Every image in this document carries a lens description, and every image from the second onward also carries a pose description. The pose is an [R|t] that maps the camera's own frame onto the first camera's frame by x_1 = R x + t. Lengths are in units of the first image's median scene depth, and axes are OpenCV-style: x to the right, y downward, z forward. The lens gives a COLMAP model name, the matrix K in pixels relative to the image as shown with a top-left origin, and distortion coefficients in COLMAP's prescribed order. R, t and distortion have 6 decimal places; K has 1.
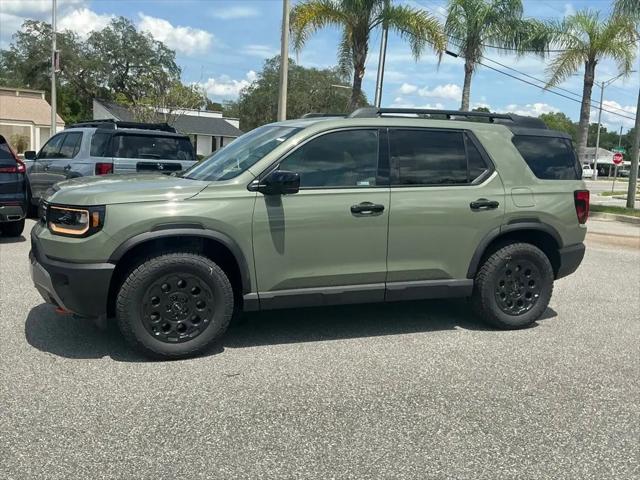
lens RADIAL K [[623.4, 0, 320.0], [0, 623.4, 240.0], [0, 0, 1]] dist [0.131219, -0.277680]
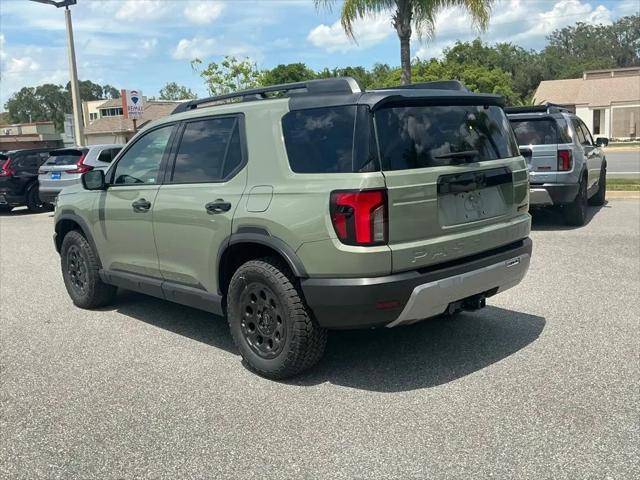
lens RADIAL K [[623.4, 0, 320.0], [0, 623.4, 240.0], [0, 0, 1]] dist [0.131219, -0.277680]
pose [[0.343948, 0.089565, -0.934707, 1.037527], [-0.062328, 0.995423, 0.072448, -0.077672], [0.936918, 0.033340, 0.347956, 0.823436]]
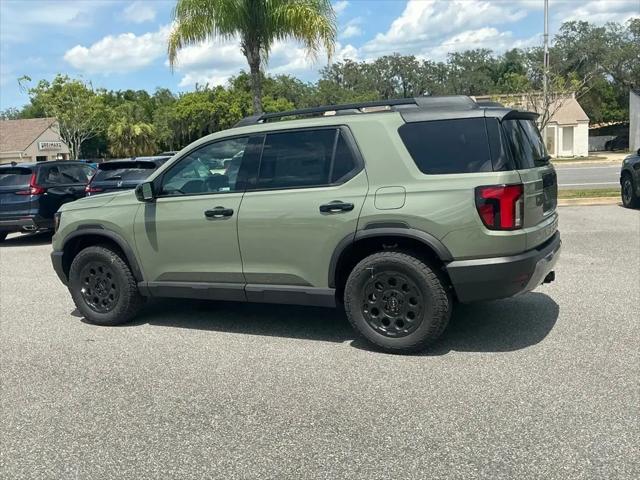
lens RADIAL K [[623.4, 0, 320.0], [0, 623.4, 240.0], [0, 0, 1]] dist [0.131219, -0.277680]
pose [[0.645773, 0.029058, -0.762976, 0.910338], [-0.025059, 0.999544, 0.016858, -0.023116], [0.763118, 0.008232, 0.646207, 0.391837]]
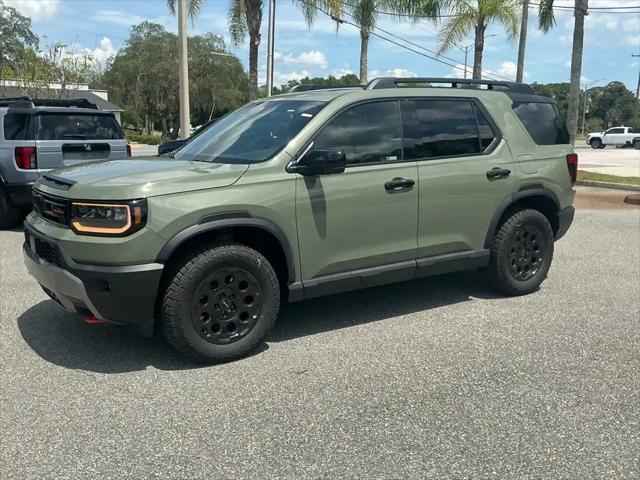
lens RADIAL K [[623.4, 0, 320.0], [0, 623.4, 240.0], [0, 0, 1]] dist [0.131219, -0.277680]
pose [[0.978734, -0.072721, 0.191811, -0.211761], [0.063306, 0.996490, 0.054774, -0.023076], [-0.195121, -0.041466, 0.979902, 0.066957]]
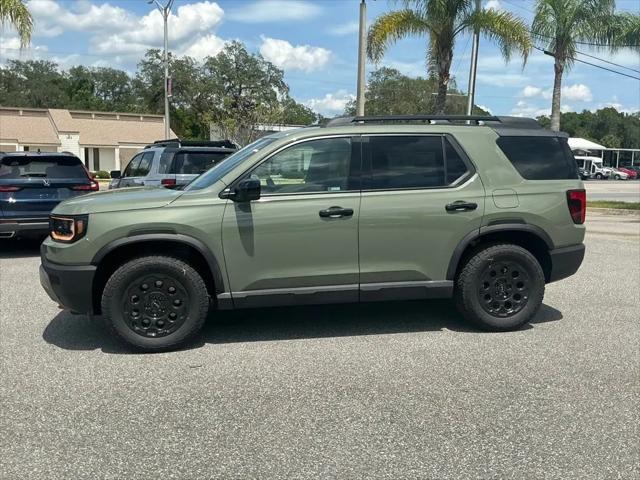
lens RADIAL K [[623.4, 0, 320.0], [0, 623.4, 240.0], [0, 0, 1]] dist [0.131219, -0.277680]
pose [[0.982563, -0.015318, -0.185299, 0.218457], [0.011989, 0.999746, -0.019070, 0.013591], [0.185544, 0.016516, 0.982497, -0.033184]]
